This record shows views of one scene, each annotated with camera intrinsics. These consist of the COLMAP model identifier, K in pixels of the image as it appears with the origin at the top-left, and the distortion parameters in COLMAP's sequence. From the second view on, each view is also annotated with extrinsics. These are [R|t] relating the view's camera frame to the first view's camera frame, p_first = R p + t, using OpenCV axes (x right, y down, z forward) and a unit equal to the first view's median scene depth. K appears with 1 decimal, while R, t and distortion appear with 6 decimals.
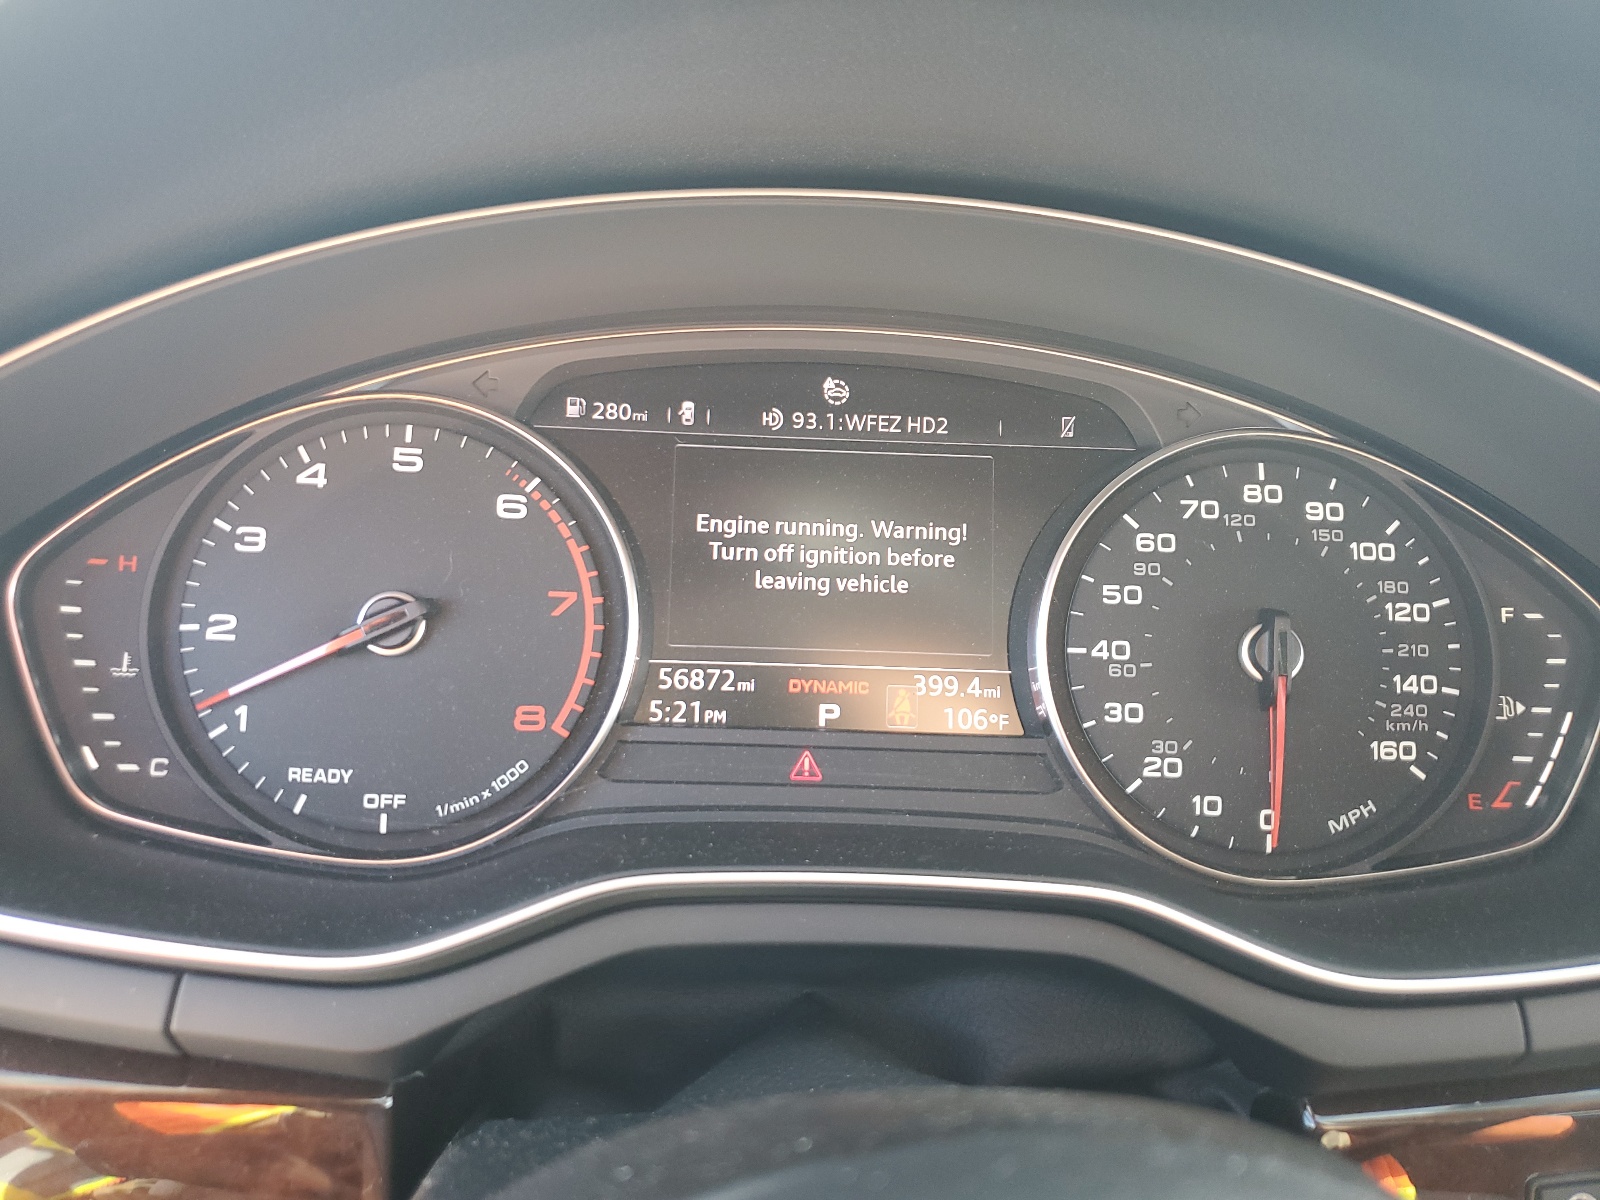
lens RADIAL K [[1214.9, 0, 799.3], [0, 1214.9, 600.1], [0, 0, 1]] dist [-0.026567, -0.001393]
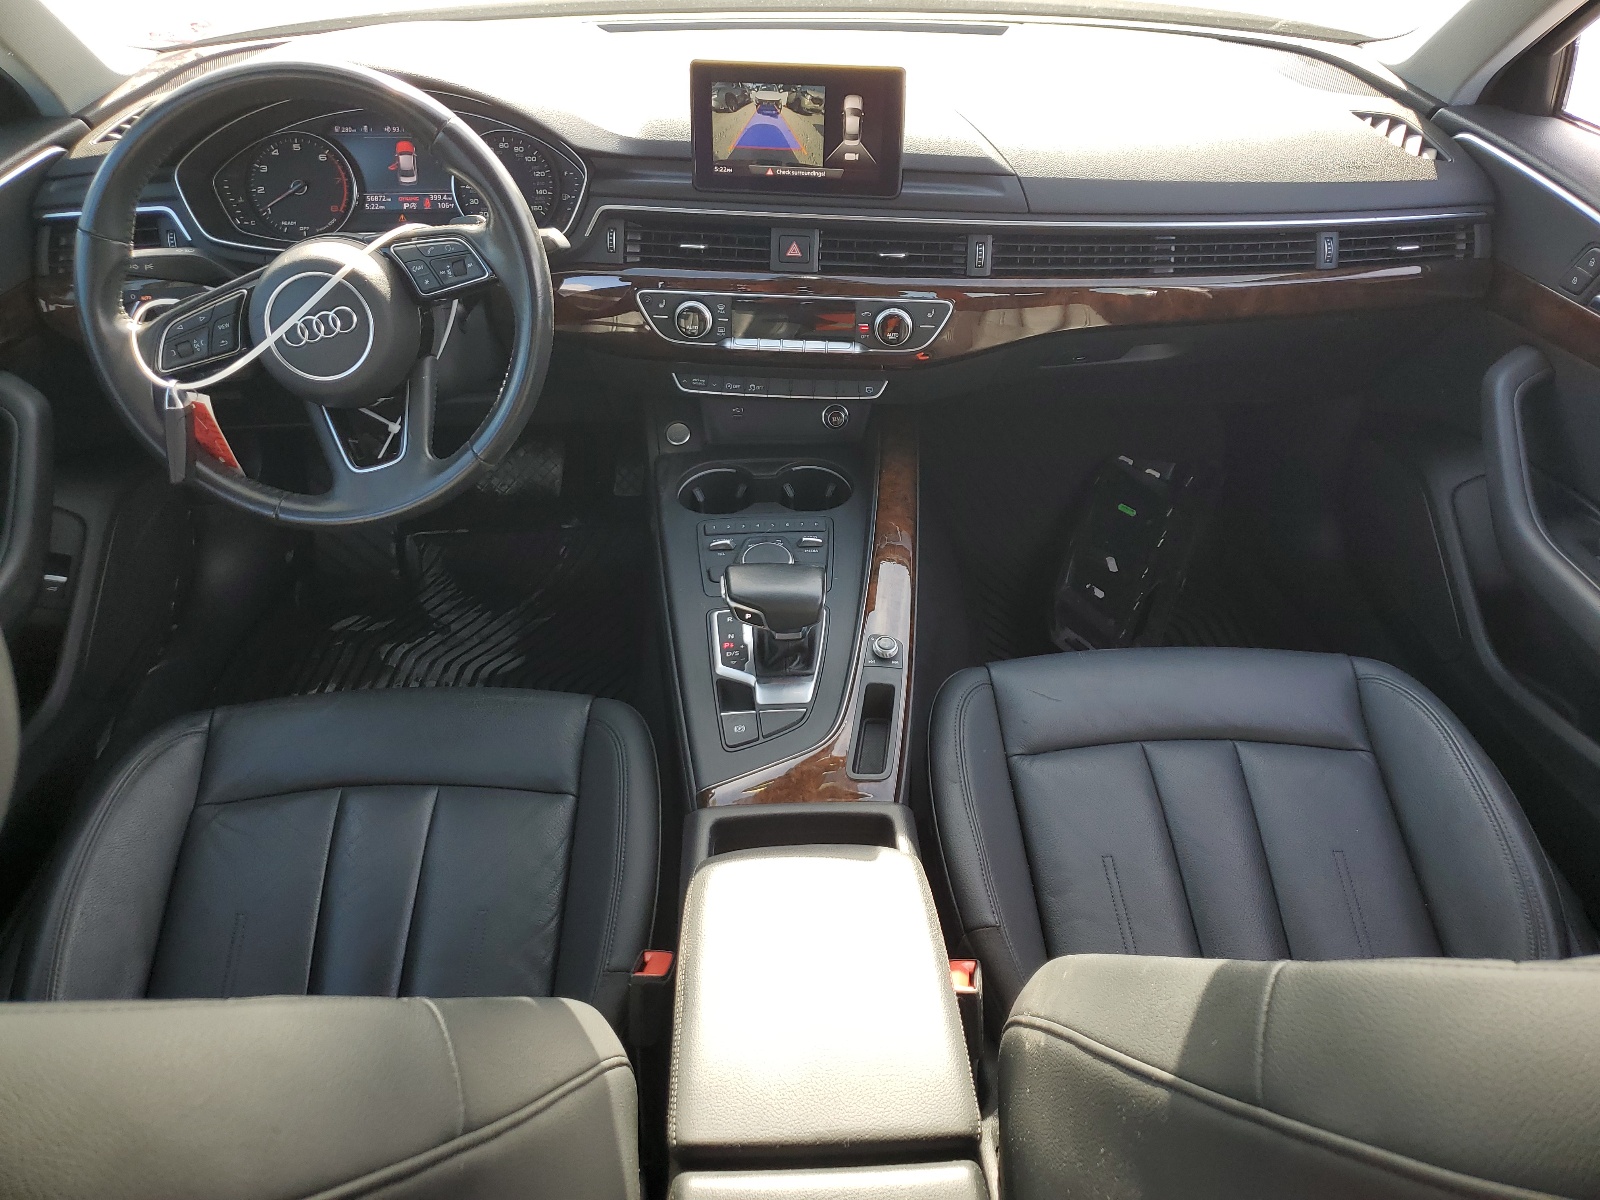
lens RADIAL K [[1214.9, 0, 800.7], [0, 1214.9, 599.1], [0, 0, 1]] dist [-0.026567, -0.001393]
pose [[0.998774, -0.045341, 0.019856, 1.302083], [0.035613, 0.936853, 0.347905, -0.037133], [-0.034376, -0.346771, 0.937320, -3.613182]]
